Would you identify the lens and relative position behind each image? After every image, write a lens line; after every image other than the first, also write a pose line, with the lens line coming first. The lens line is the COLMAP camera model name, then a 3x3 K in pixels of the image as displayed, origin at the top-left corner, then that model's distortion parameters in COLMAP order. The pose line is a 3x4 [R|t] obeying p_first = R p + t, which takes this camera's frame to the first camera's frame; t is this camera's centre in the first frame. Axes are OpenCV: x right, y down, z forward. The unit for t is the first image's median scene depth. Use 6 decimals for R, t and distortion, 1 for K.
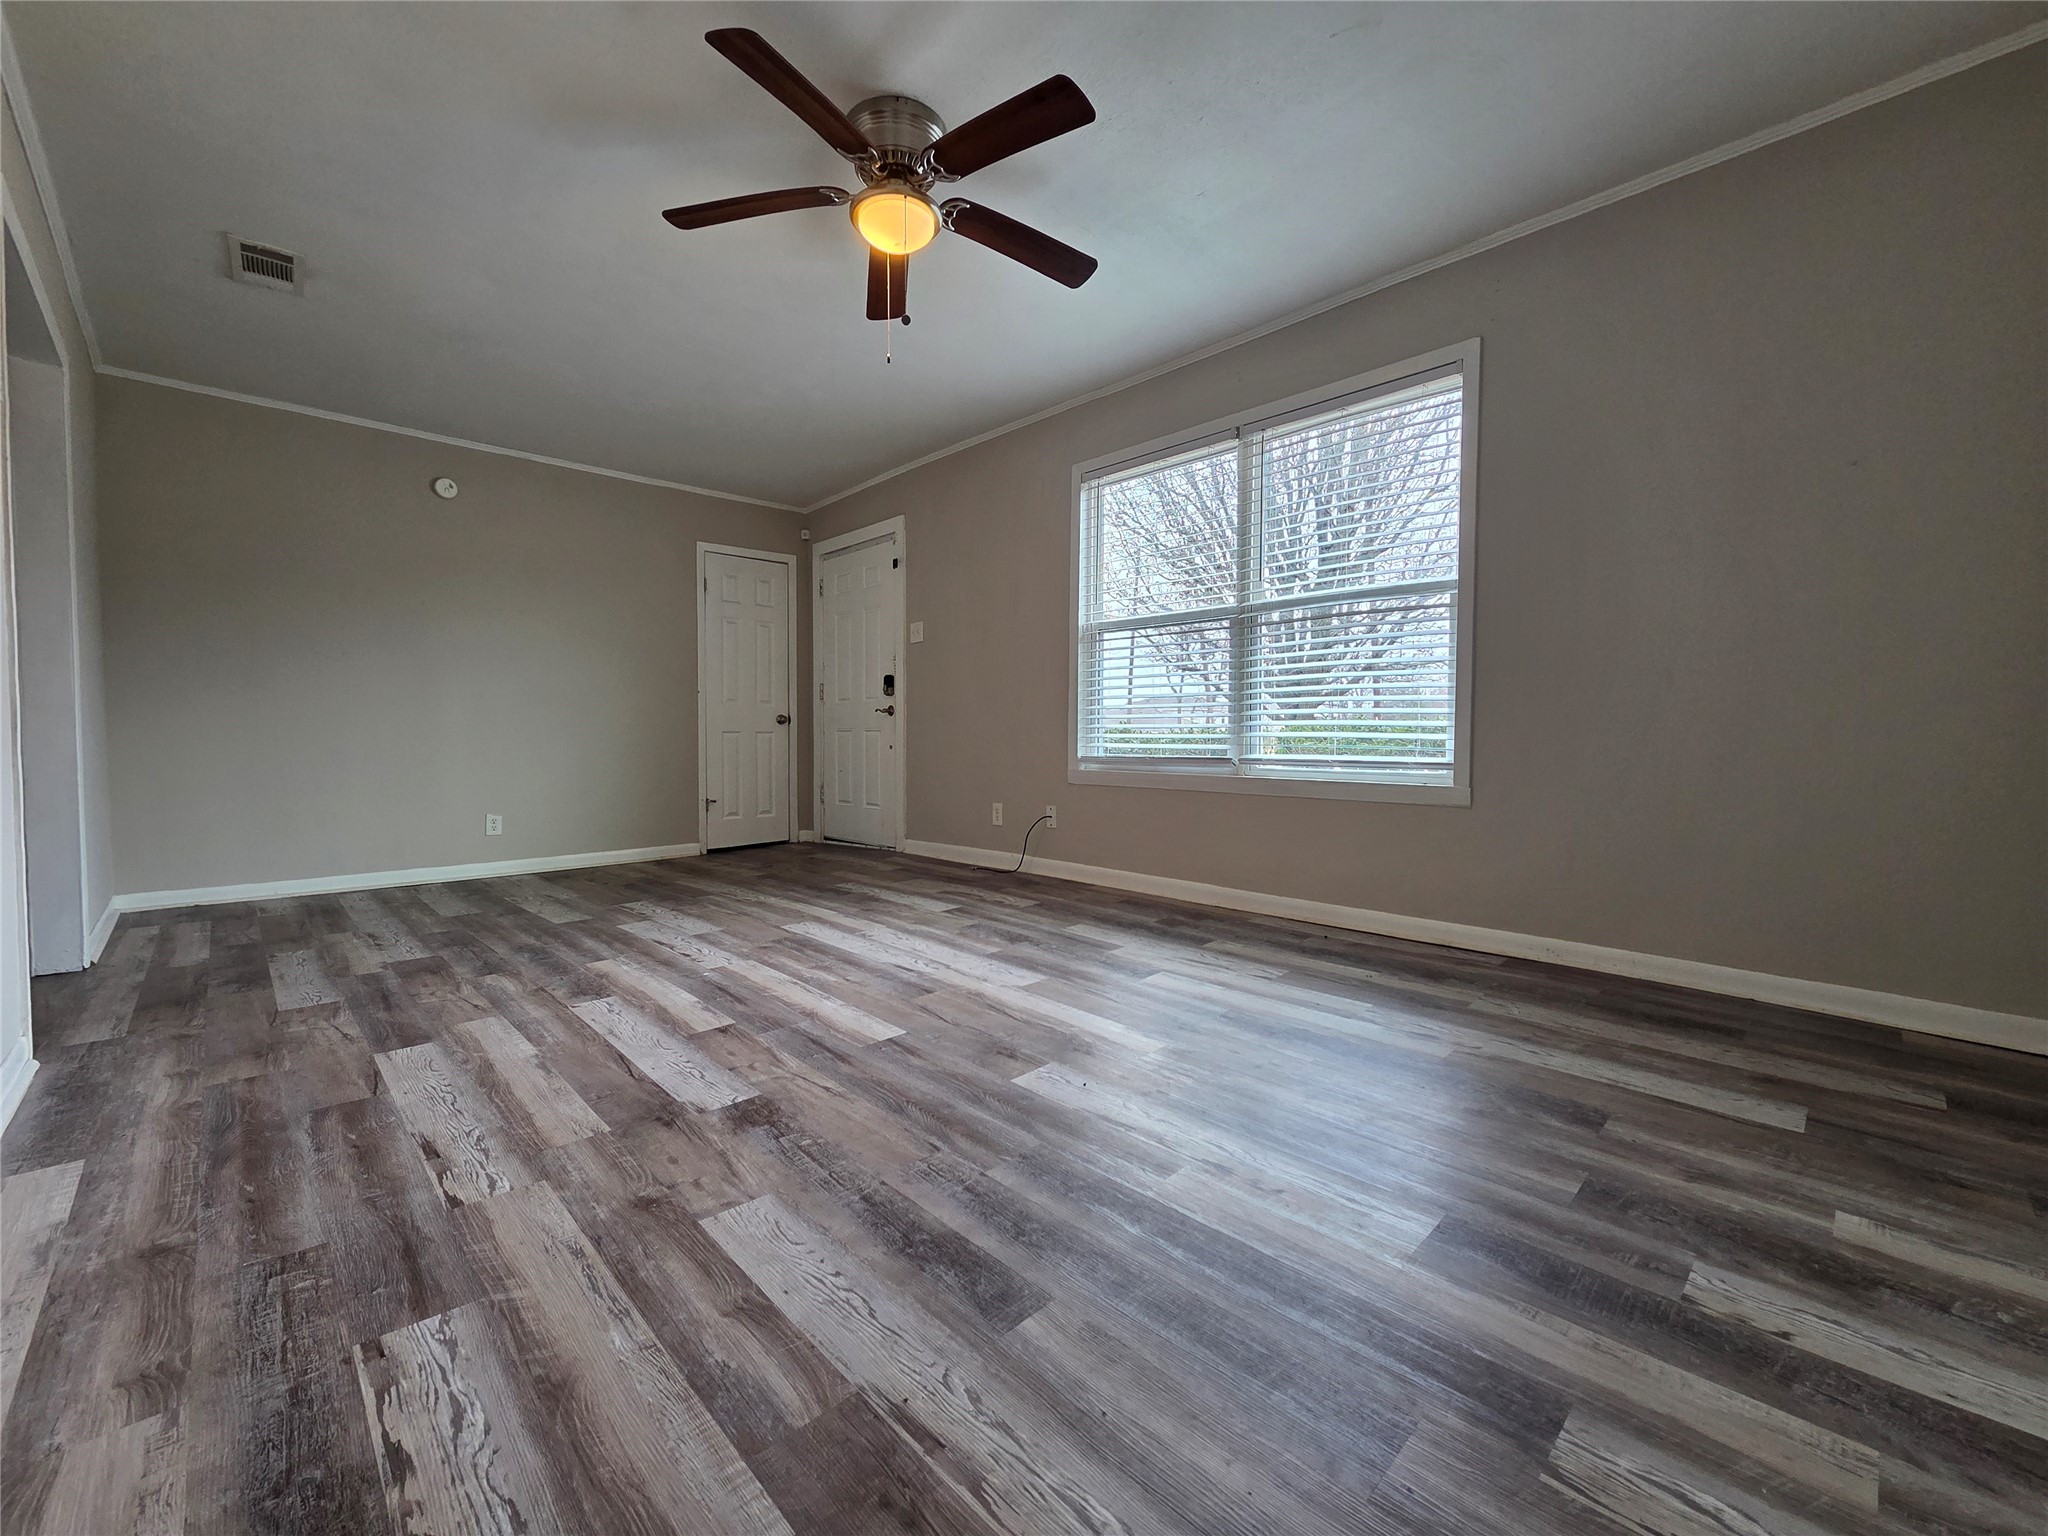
lens RADIAL K [[831.4, 0, 1041.6], [0, 831.4, 757.7], [0, 0, 1]] dist [-0.000770, 0.002122]
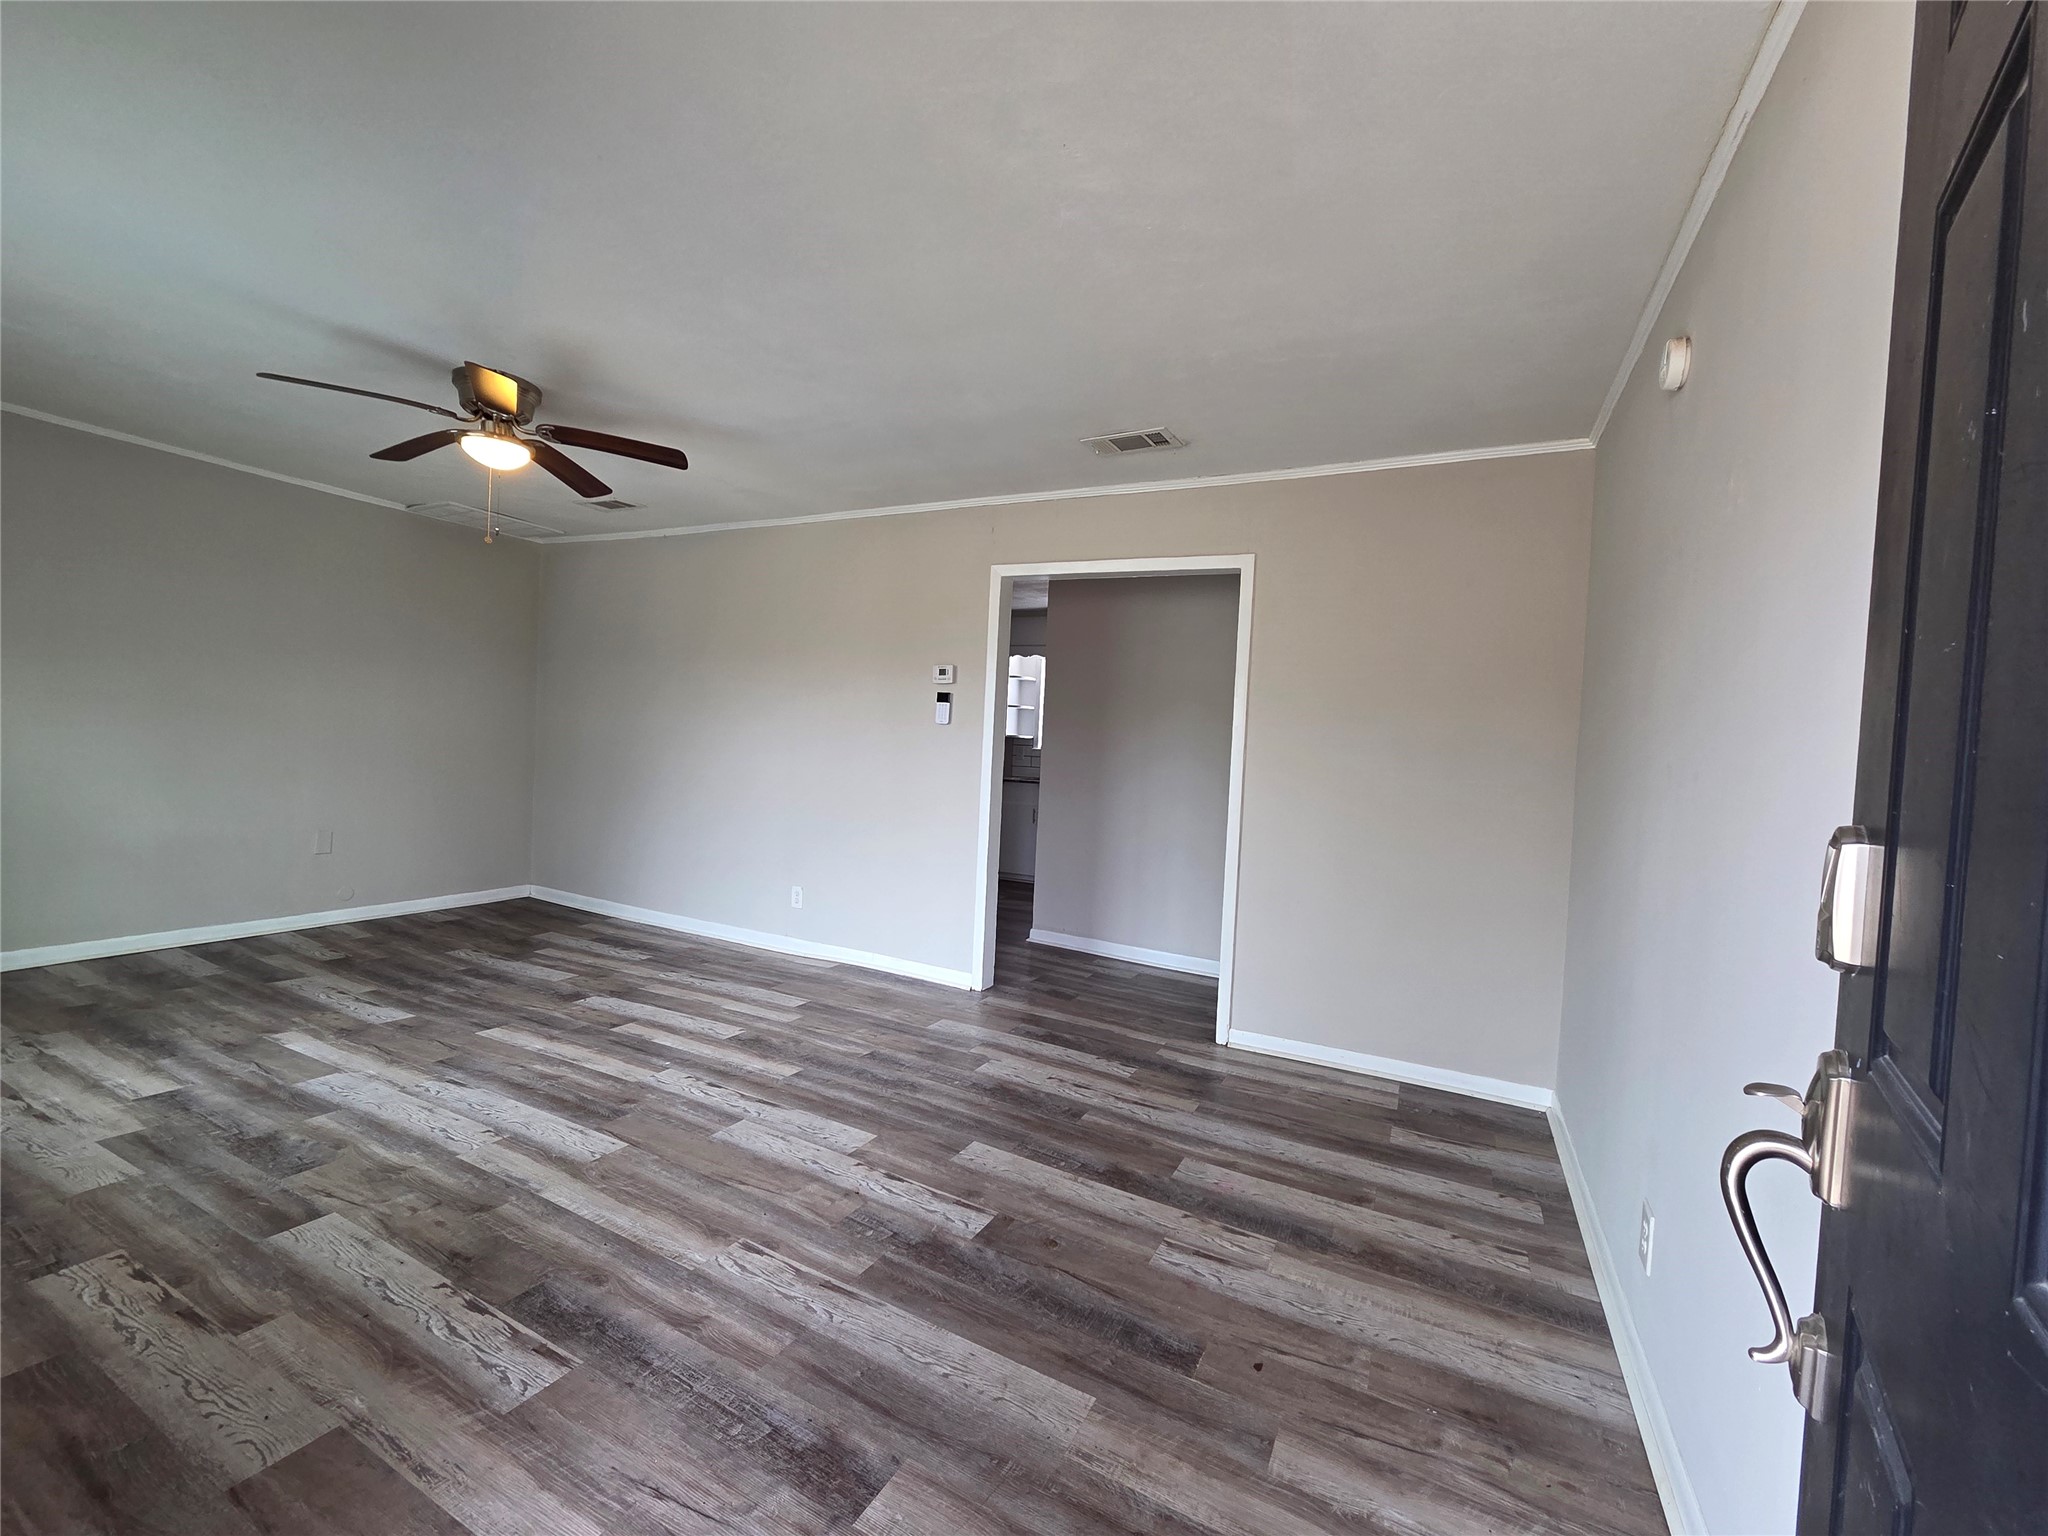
lens RADIAL K [[831.4, 0, 1033.1], [0, 831.4, 766.7], [0, 0, 1]] dist [-0.000770, 0.002122]
pose [[-0.947411, -0.040663, -0.317424, -0.591296], [-0.060397, 0.996789, 0.052574, -0.263609], [0.314267, 0.068981, -0.946825, 2.585567]]
